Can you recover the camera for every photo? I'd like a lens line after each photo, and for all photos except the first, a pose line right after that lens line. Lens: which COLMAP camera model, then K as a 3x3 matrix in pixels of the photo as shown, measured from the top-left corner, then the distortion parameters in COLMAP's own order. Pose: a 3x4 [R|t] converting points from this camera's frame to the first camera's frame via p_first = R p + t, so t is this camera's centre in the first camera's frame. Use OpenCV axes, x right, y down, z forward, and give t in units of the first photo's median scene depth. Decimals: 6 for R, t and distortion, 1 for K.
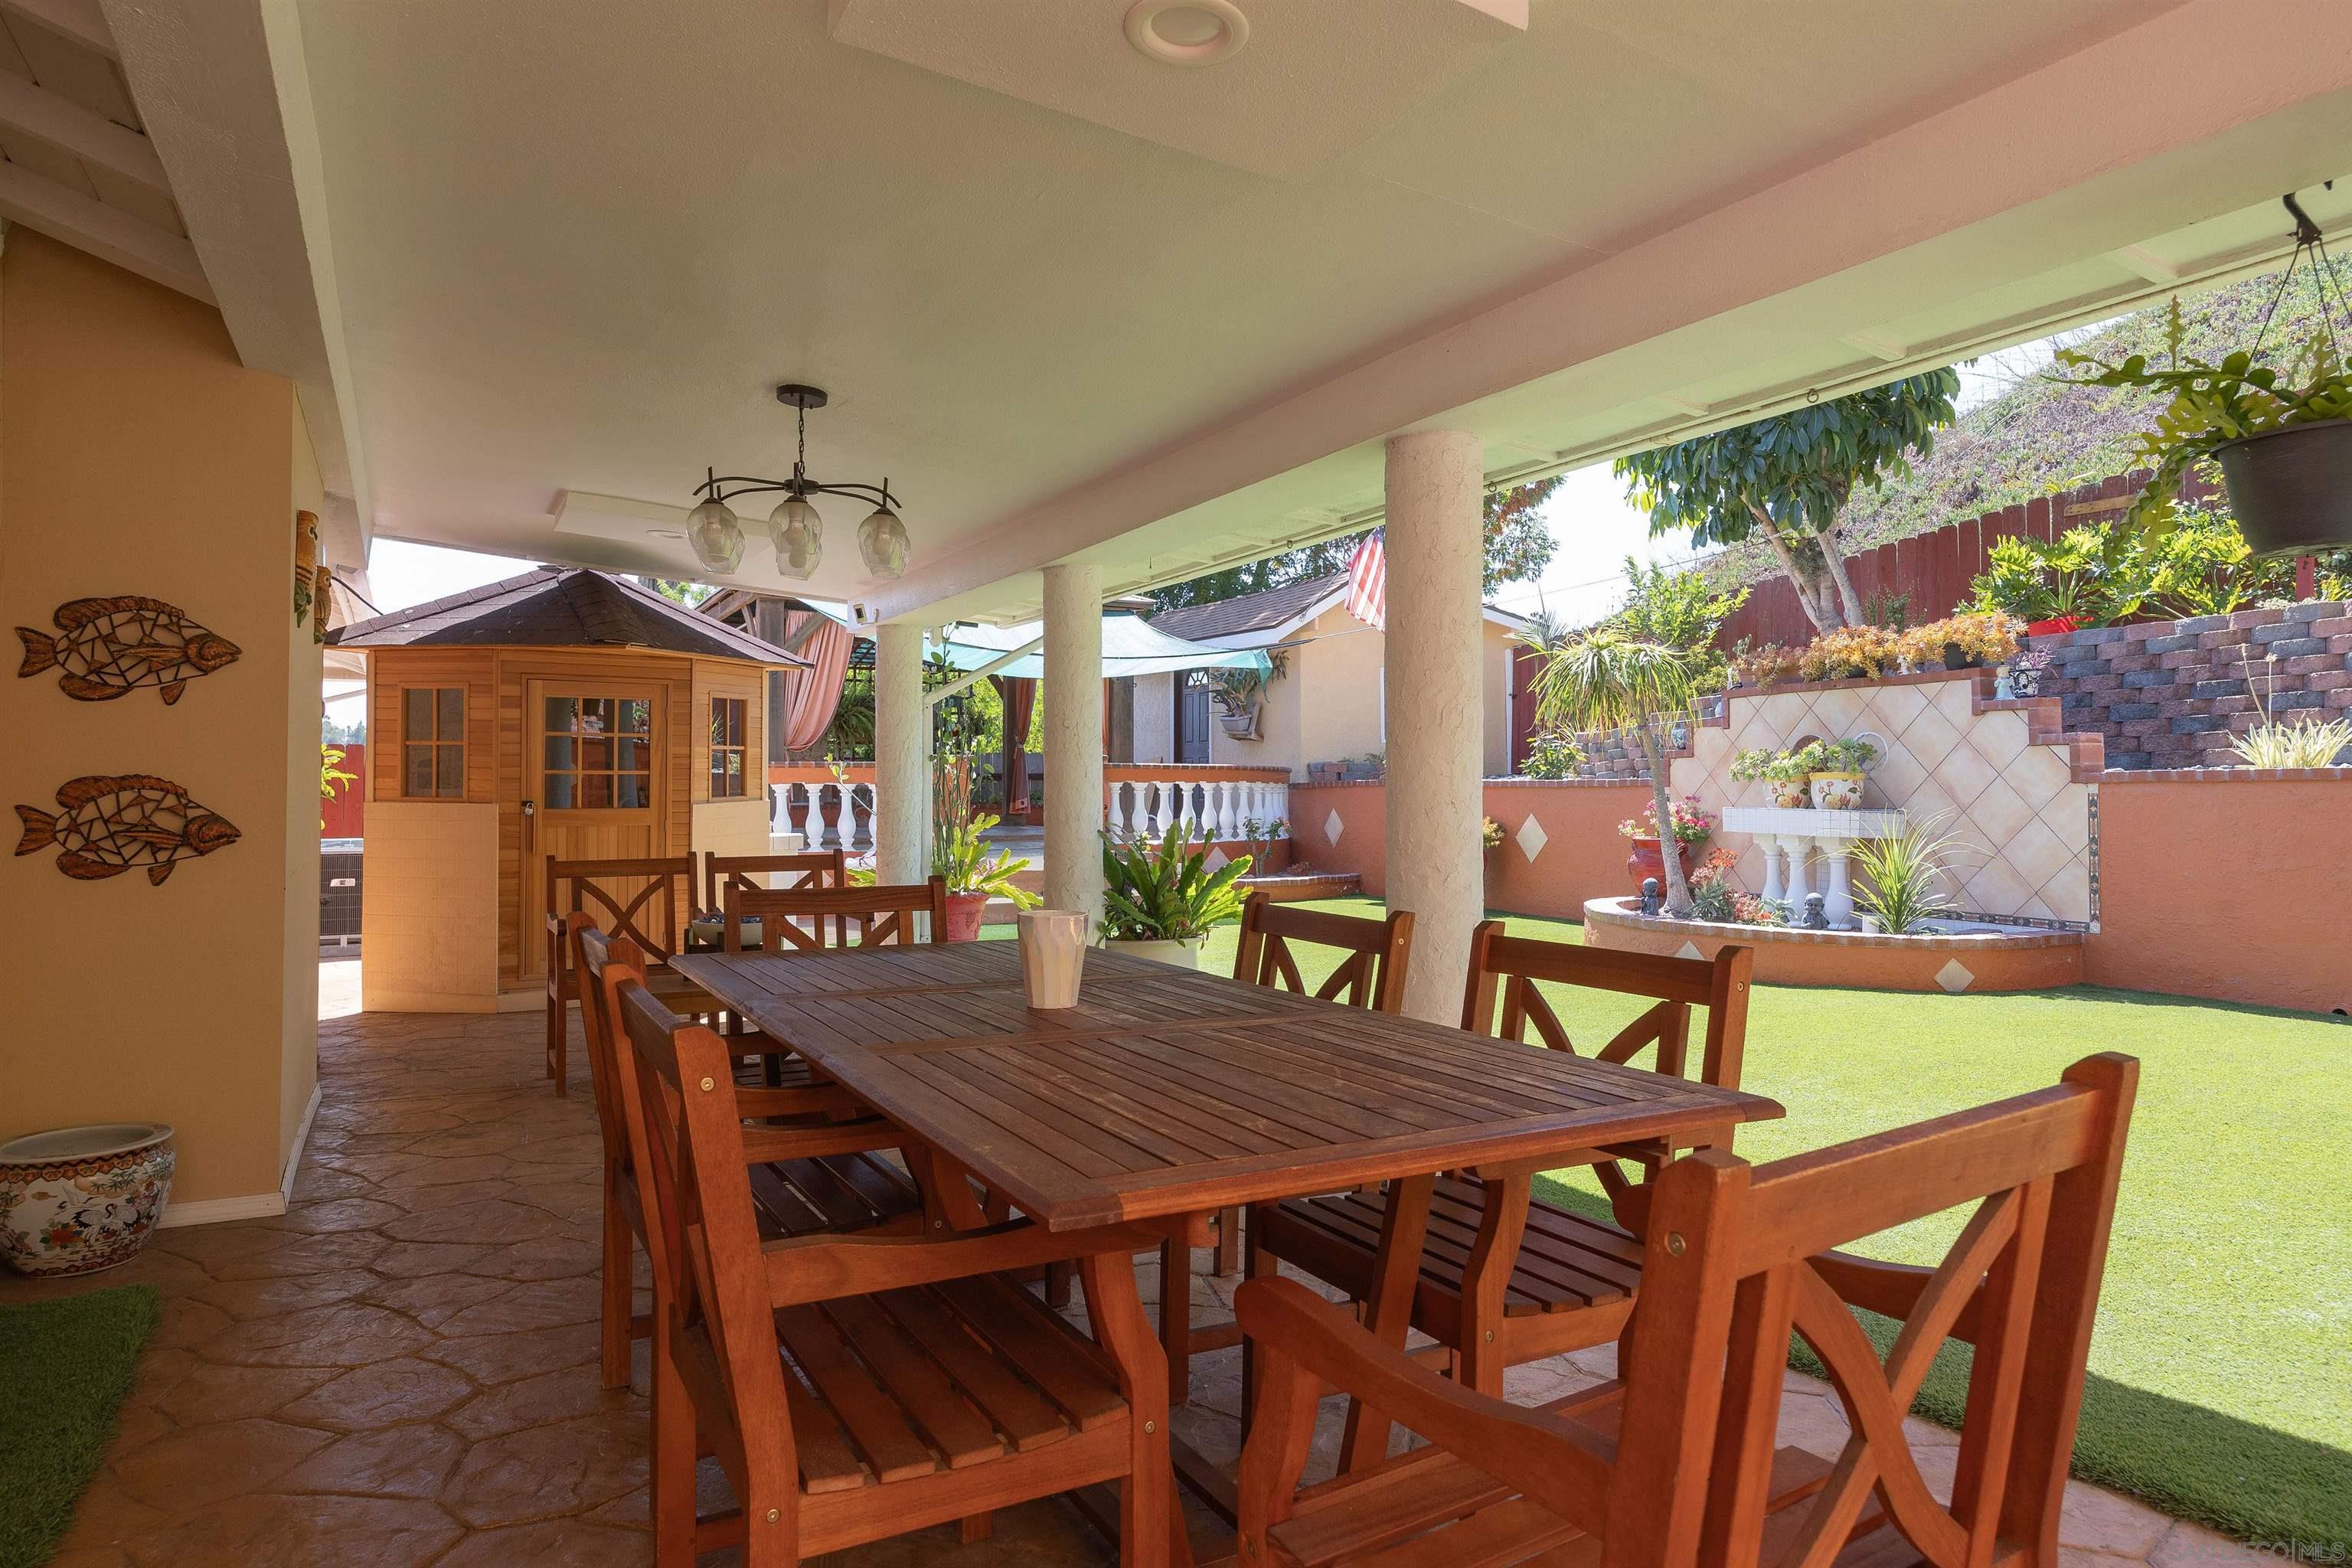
lens RADIAL K [[1443.4, 0, 1173.0], [0, 1443.4, 784.9], [0, 0, 1]] dist [0.009819, 0.000927]
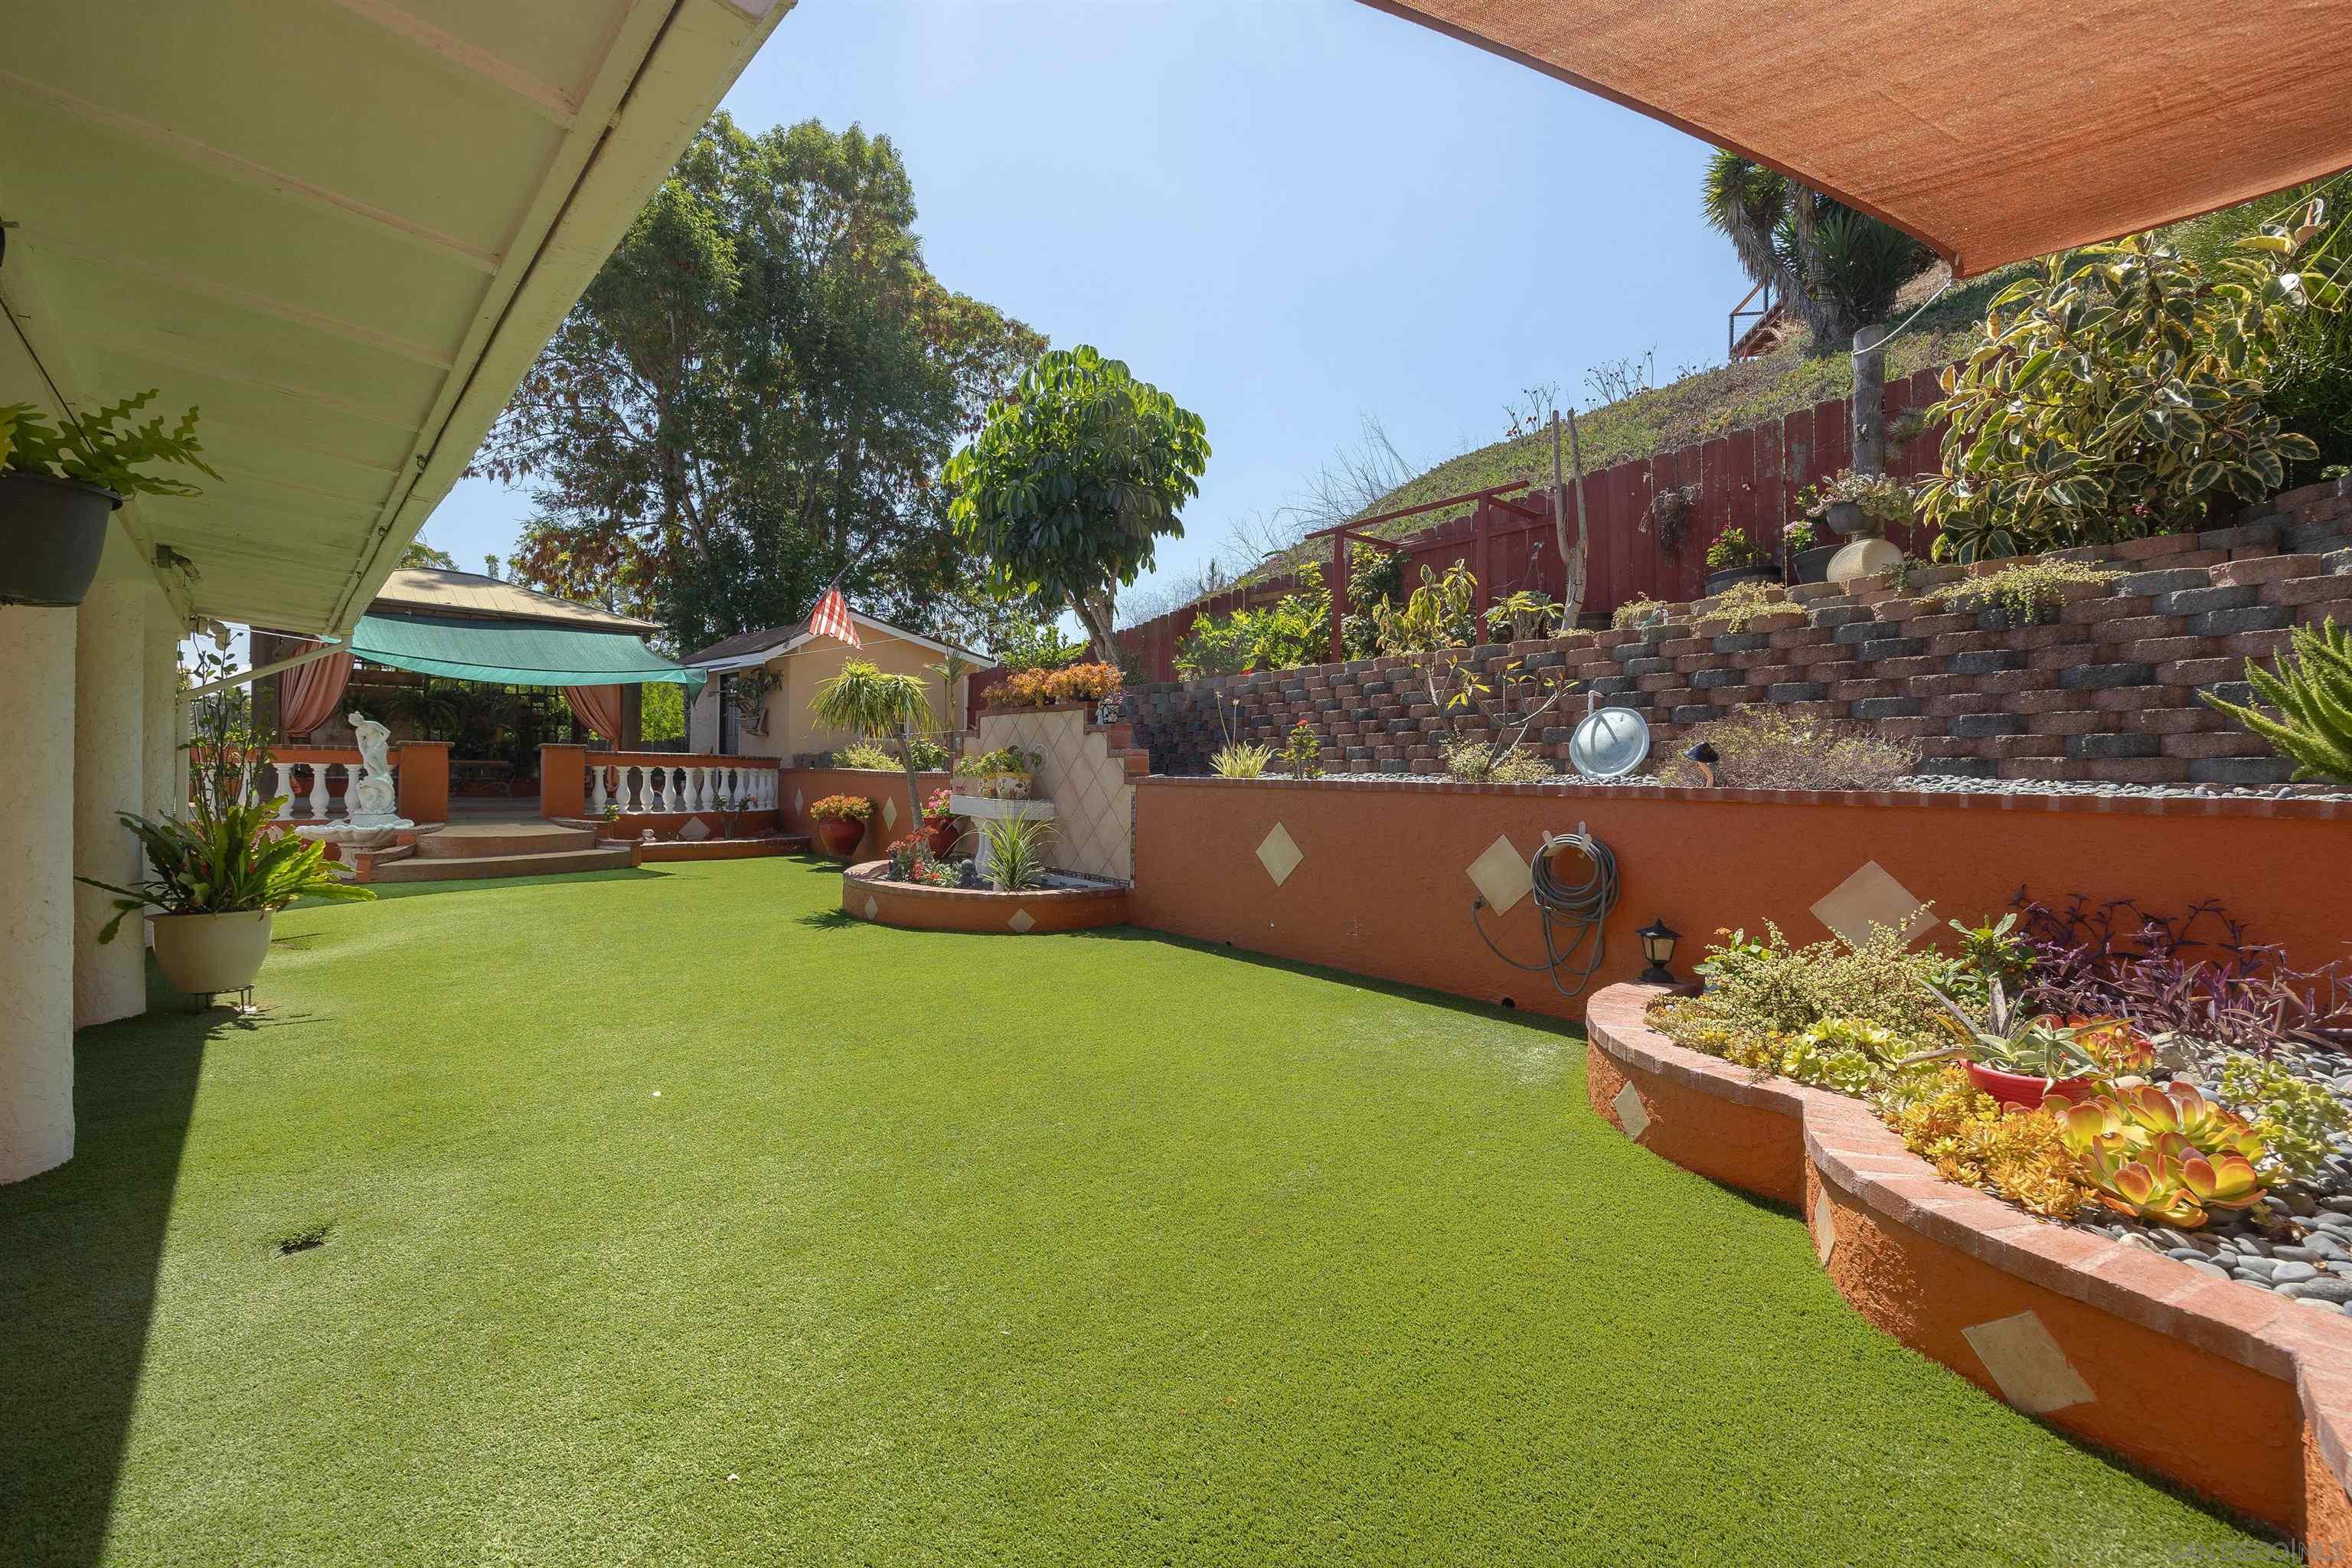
lens RADIAL K [[990.6, 0, 1165.8], [0, 990.6, 774.2], [0, 0, 1]] dist [0.009568, -0.000832]
pose [[0.968946, 0.018024, 0.246614, 0.233301], [-0.019947, 0.999787, 0.005302, -0.009519], [-0.246466, -0.010056, 0.969099, 0.021508]]
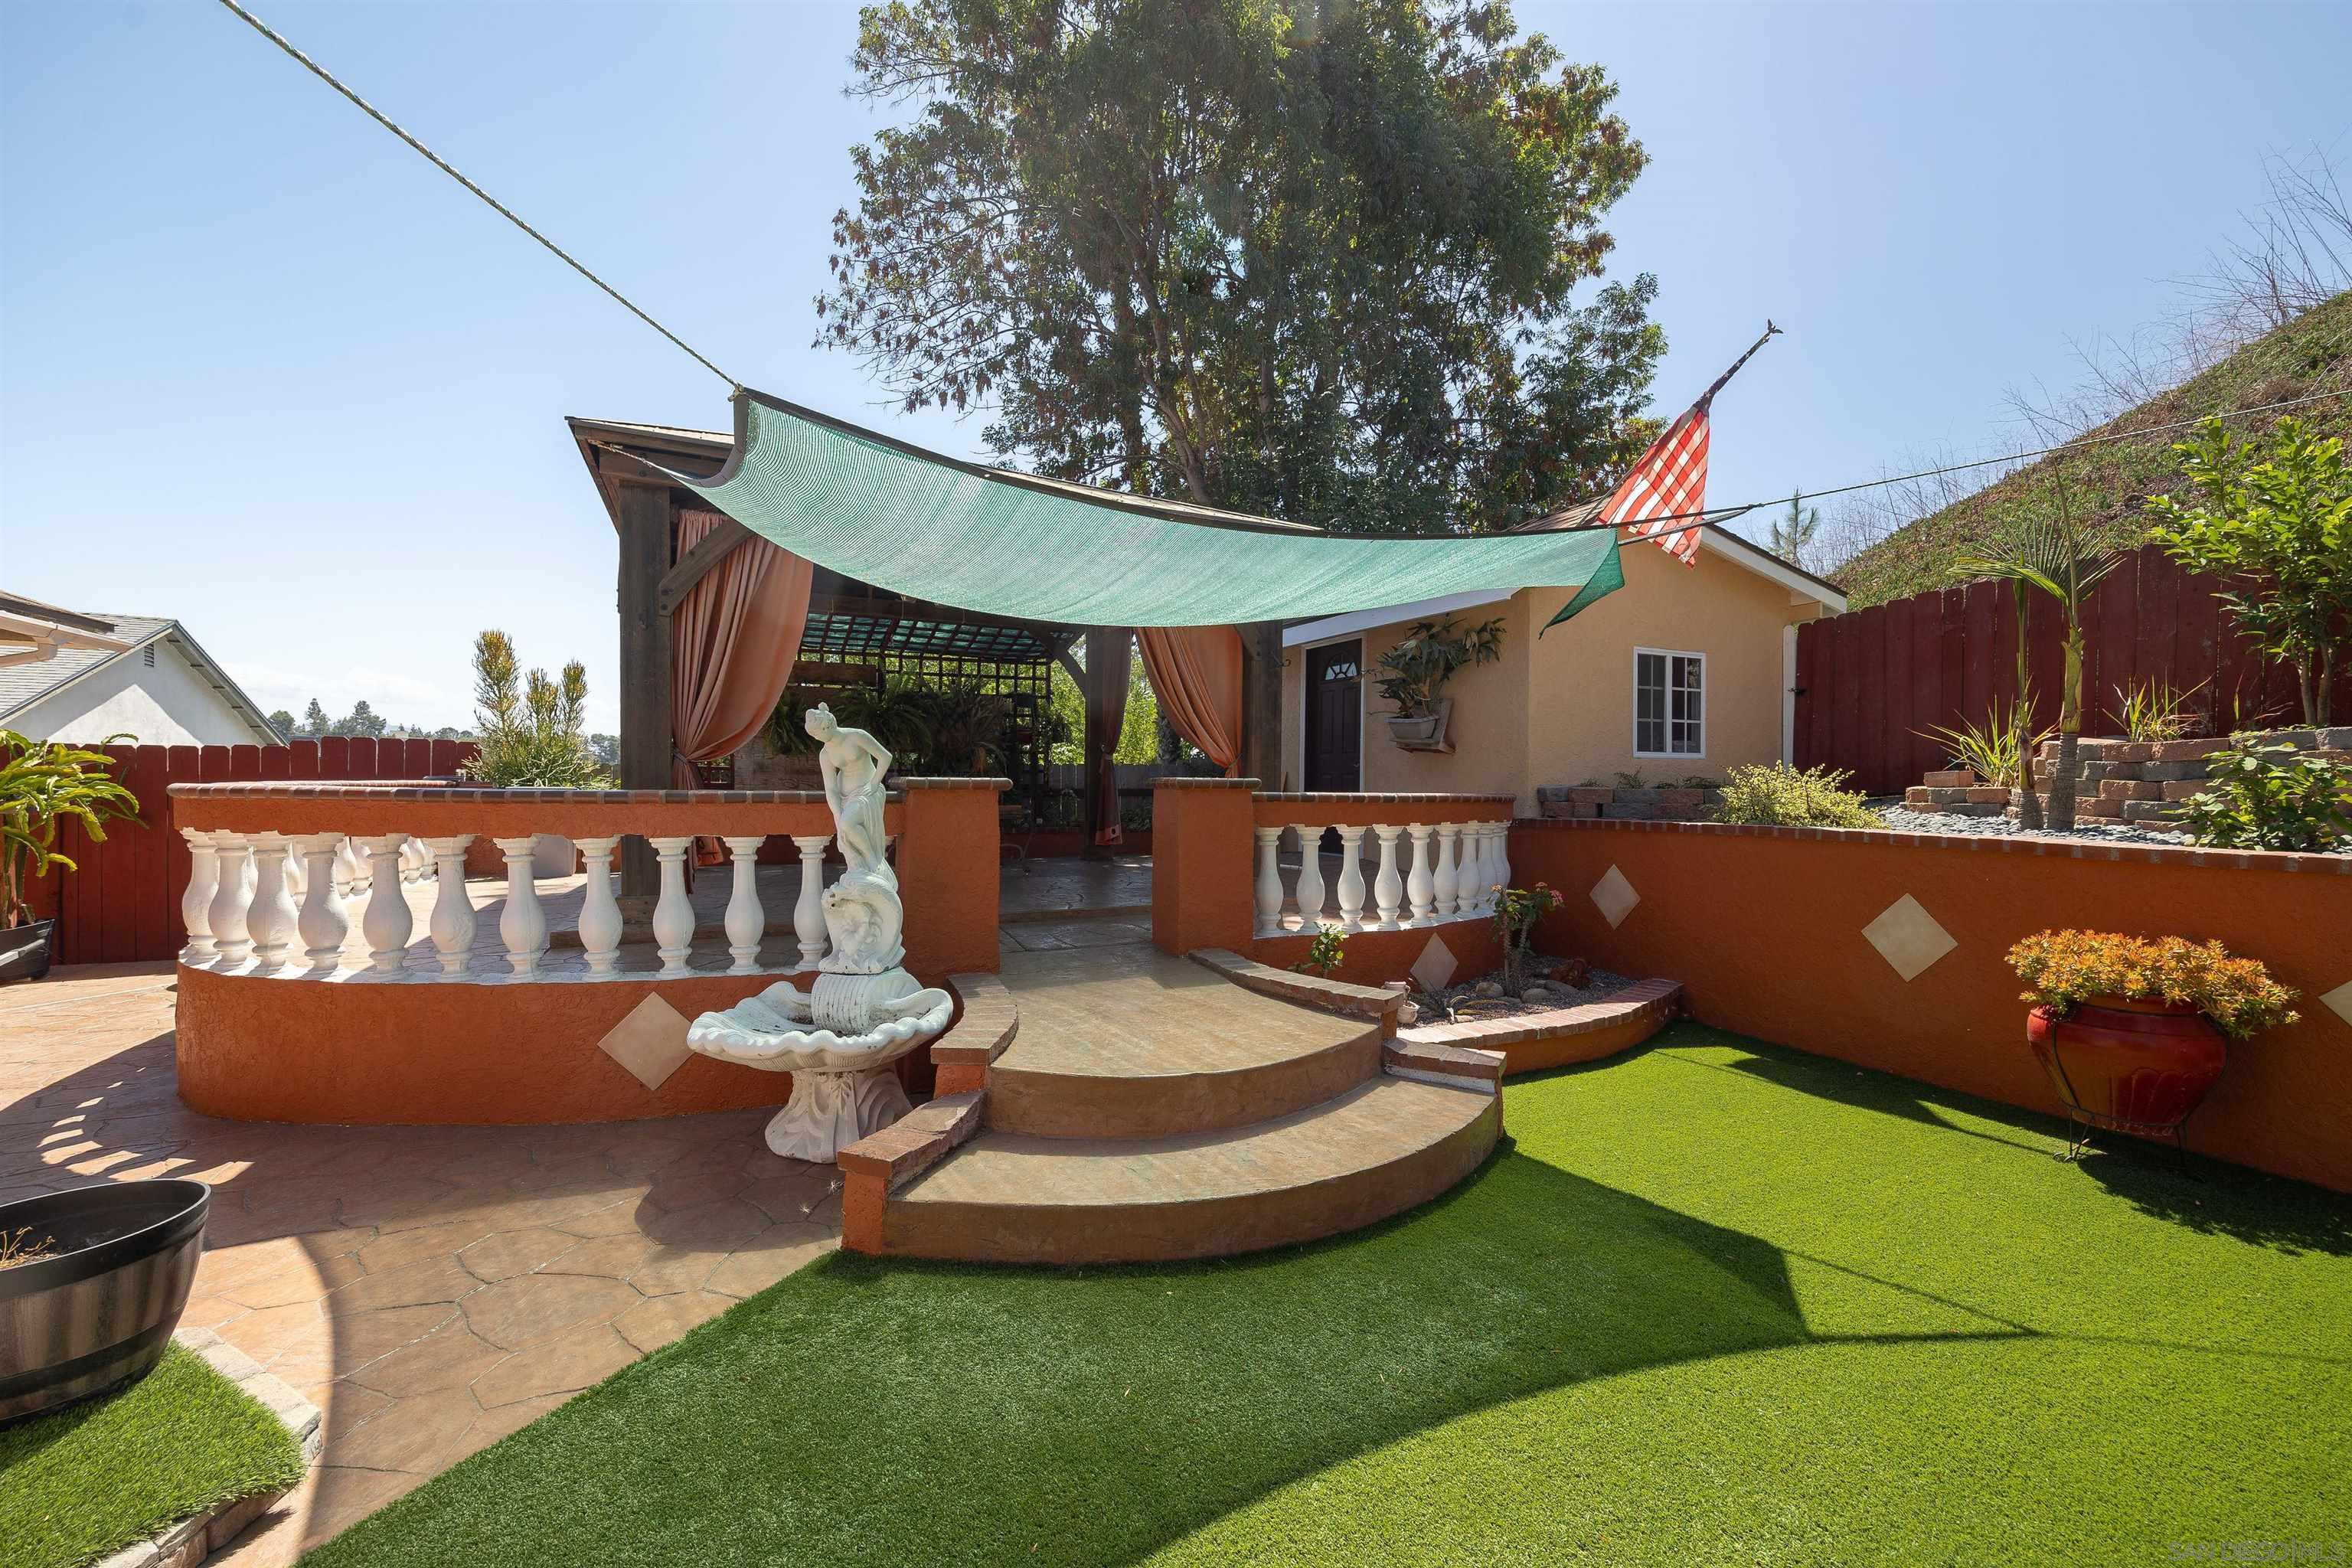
lens RADIAL K [[990.6, 0, 1172.3], [0, 990.6, 792.8], [0, 0, 1]] dist [0.009568, -0.000832]
pose [[0.998485, 0.010735, -0.053974, -0.057677], [-0.010041, 0.999864, 0.013107, -0.019716], [0.054107, -0.012545, 0.998456, 0.621733]]
